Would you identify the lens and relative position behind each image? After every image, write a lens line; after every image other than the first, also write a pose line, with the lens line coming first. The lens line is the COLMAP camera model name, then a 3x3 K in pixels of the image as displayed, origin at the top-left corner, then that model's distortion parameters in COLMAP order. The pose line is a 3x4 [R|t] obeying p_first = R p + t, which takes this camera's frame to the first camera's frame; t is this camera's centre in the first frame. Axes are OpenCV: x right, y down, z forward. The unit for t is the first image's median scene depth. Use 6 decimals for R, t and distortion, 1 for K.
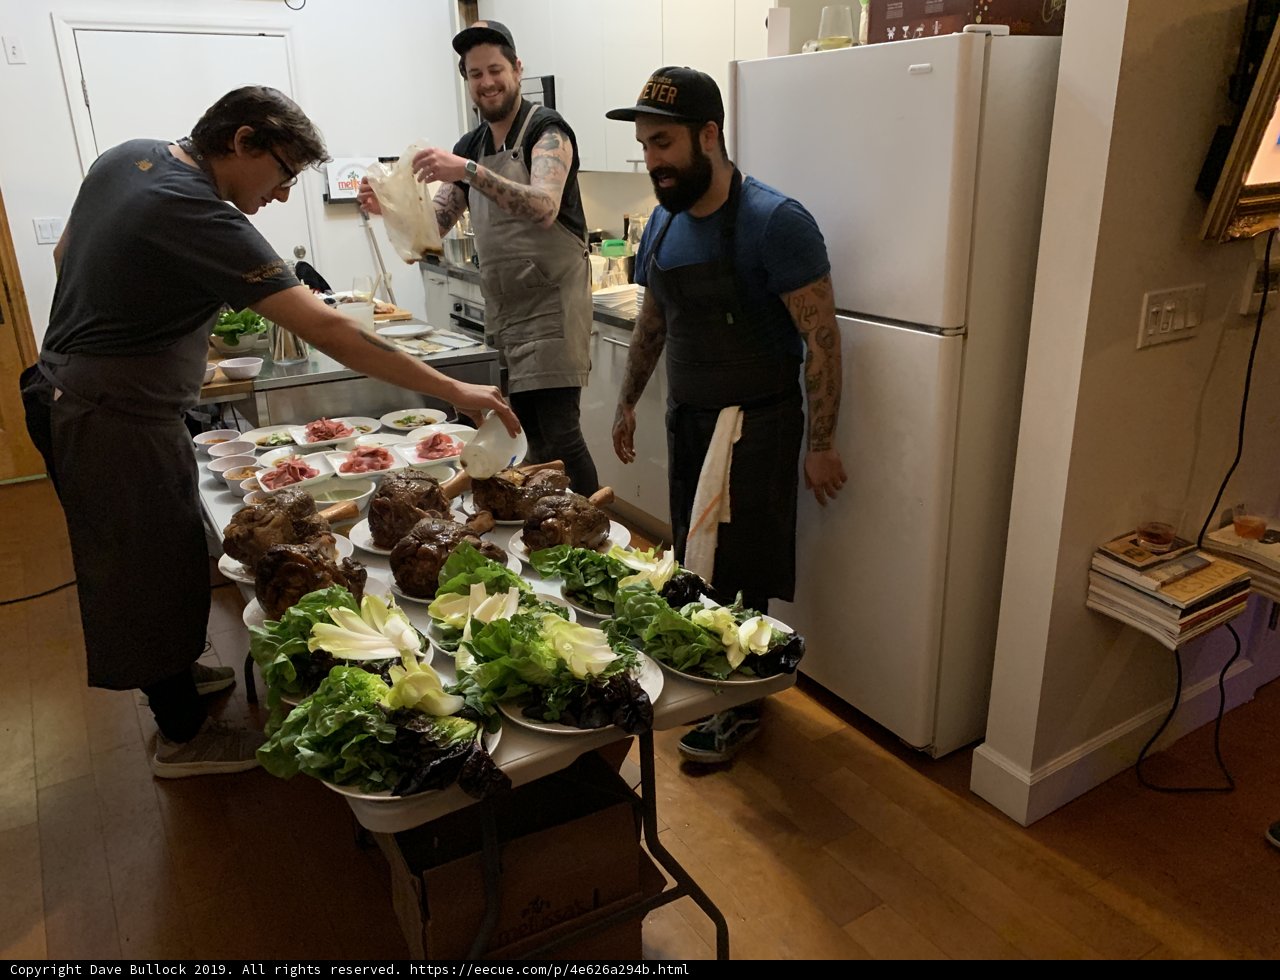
lens RADIAL K [[991.3, 0, 650.5], [0, 991.3, 478.5], [0, 0, 1]] dist [0.033656, -0.045436]
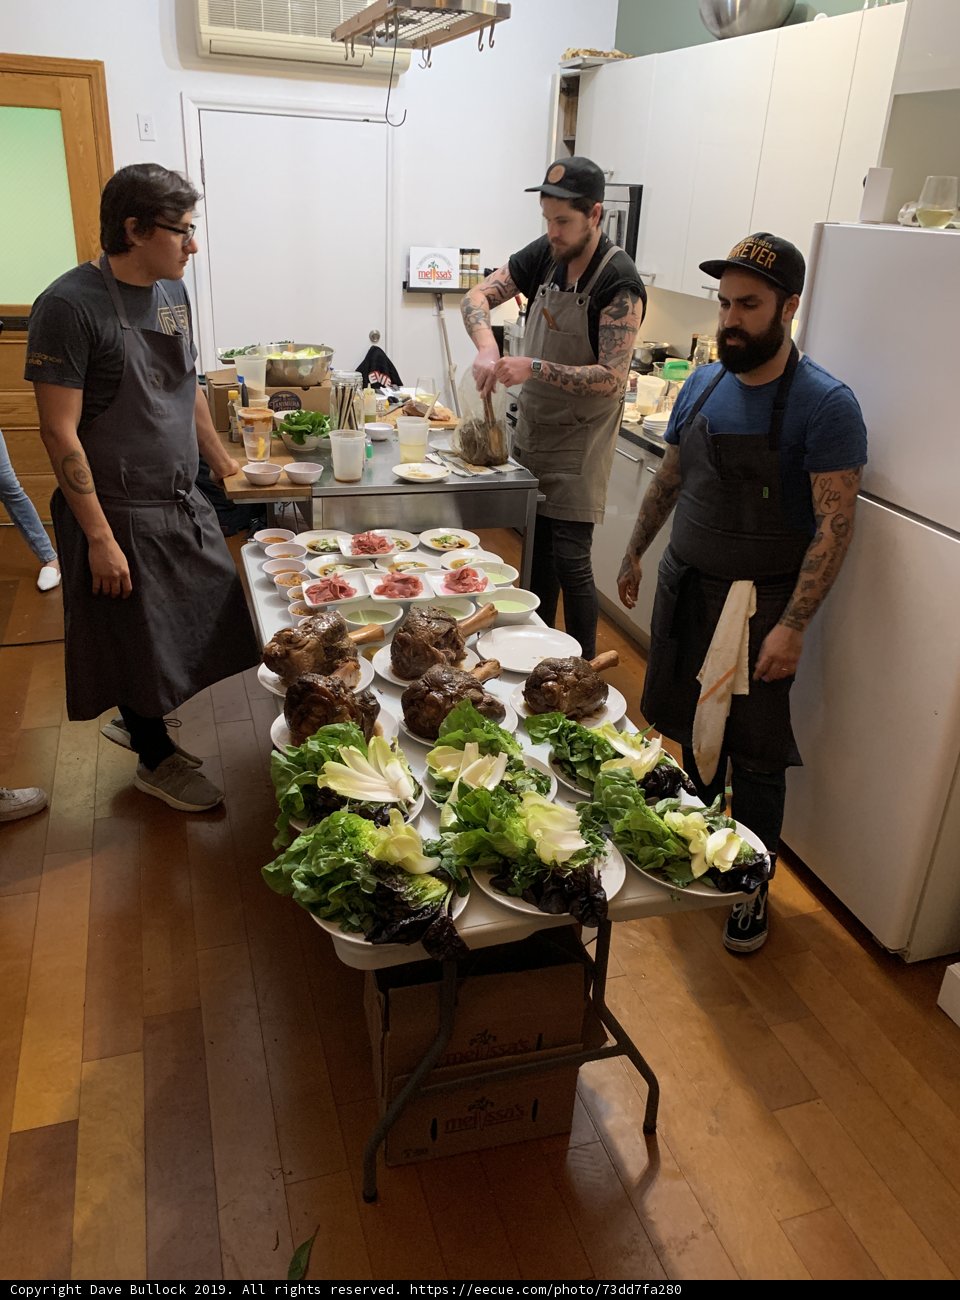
lens RADIAL K [[988.6, 0, 480.1], [0, 988.6, 638.5], [0, 0, 1]] dist [0.035802, -0.042526]
pose [[0.967702, 0.158705, -0.195873, 0.021058], [-0.140564, 0.984661, 0.103362, -0.092880], [0.209272, -0.072491, 0.975167, -0.034459]]
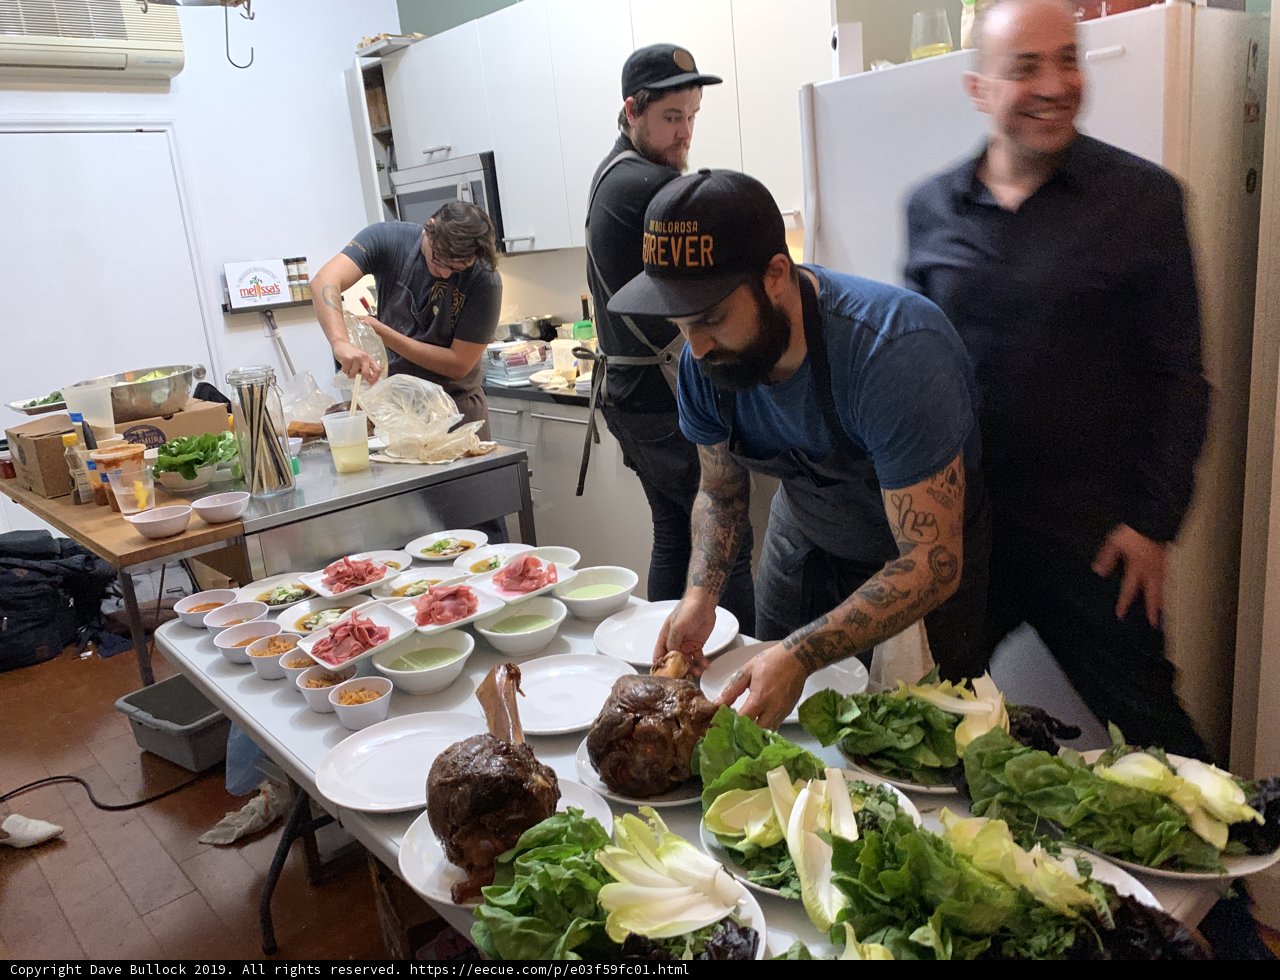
lens RADIAL K [[982.5, 0, 649.5], [0, 982.5, 468.0], [0, 0, 1]] dist [0.025946, -0.023364]
pose [[0.981799, -0.112596, 0.152945, -0.259043], [0.127630, 0.987518, -0.092298, -0.035740], [-0.140643, 0.110138, 0.983915, 0.255892]]
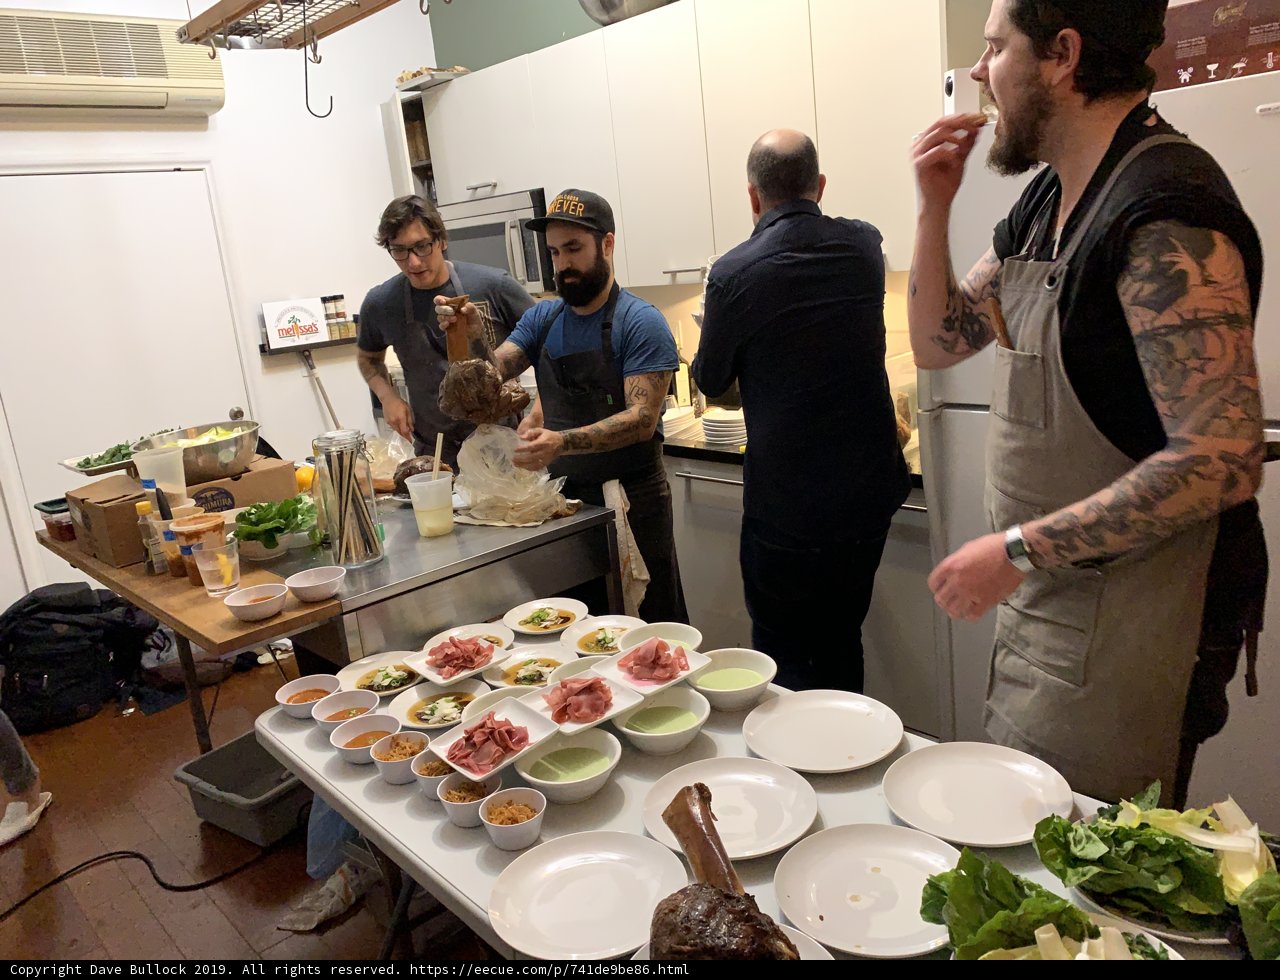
lens RADIAL K [[982.5, 0, 648.3], [0, 982.5, 470.2], [0, 0, 1]] dist [0.025946, -0.023364]
pose [[0.979290, -0.122224, 0.161407, -0.363060], [0.139853, 0.984825, -0.102769, -0.109617], [-0.146397, 0.123214, 0.981522, 0.316600]]
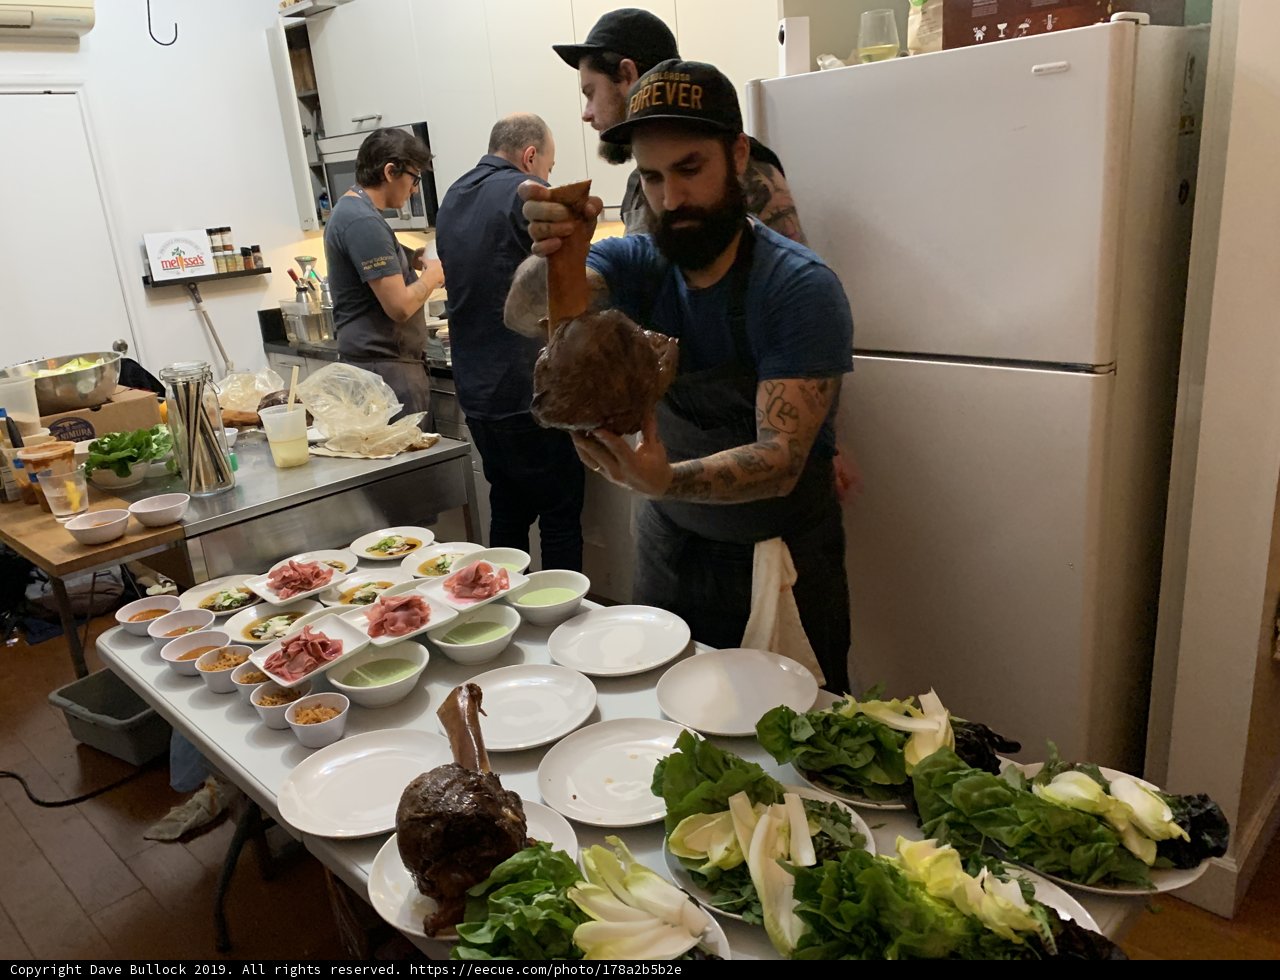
lens RADIAL K [[982.5, 0, 642.5], [0, 982.5, 481.9], [0, 0, 1]] dist [0.025946, -0.023364]
pose [[0.969881, -0.127027, 0.207836, -0.272315], [0.135345, 0.990451, -0.026246, -0.081101], [-0.202517, 0.053585, 0.977811, 0.248637]]
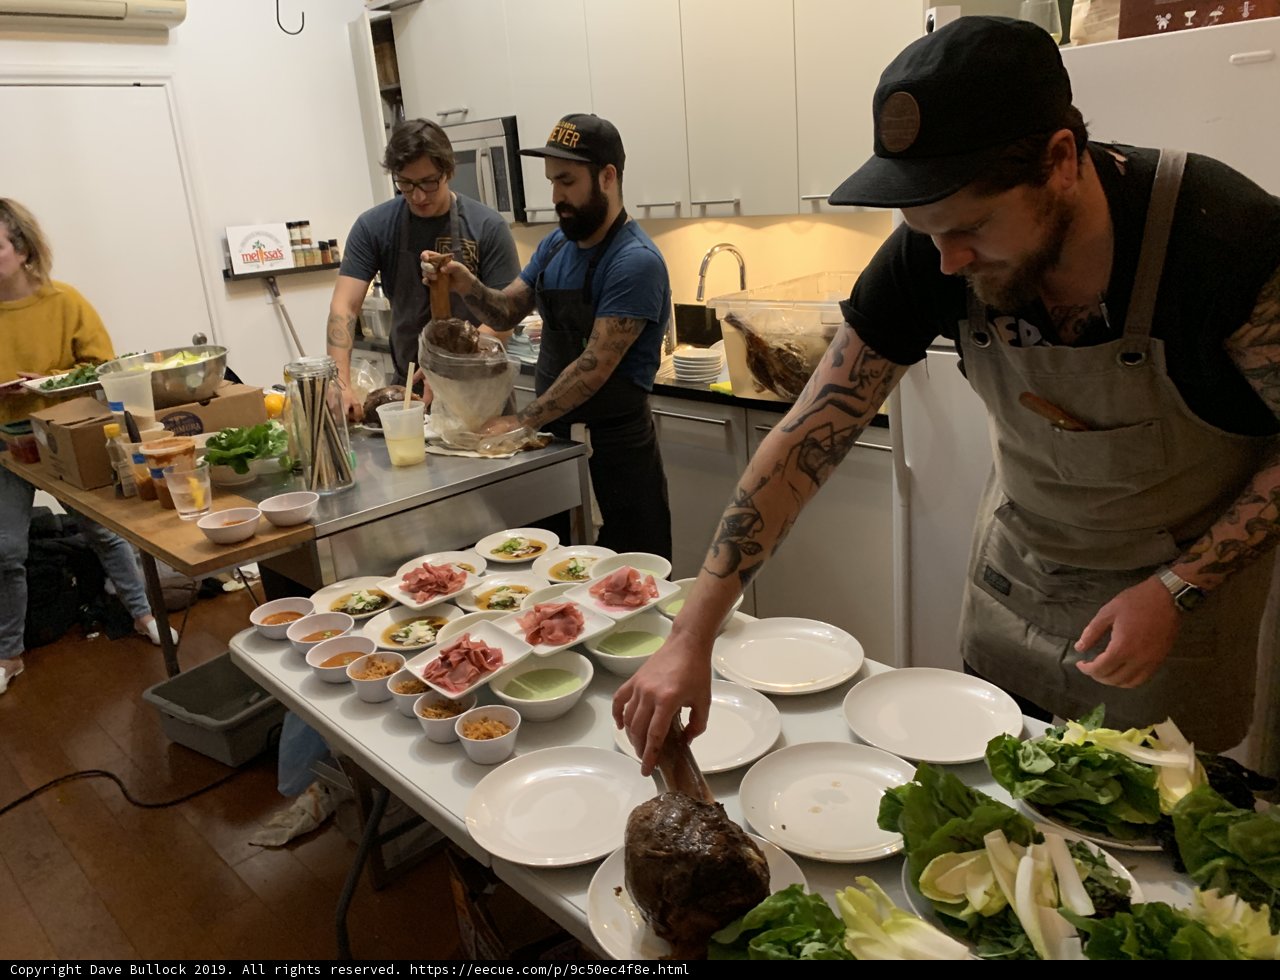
lens RADIAL K [[982.5, 0, 645.2], [0, 982.5, 468.8], [0, 0, 1]] dist [0.025946, -0.023364]
pose [[0.975680, -0.112208, 0.188305, -0.375481], [0.121644, 0.991796, -0.039288, -0.103009], [-0.182352, 0.061239, 0.981324, 0.305592]]
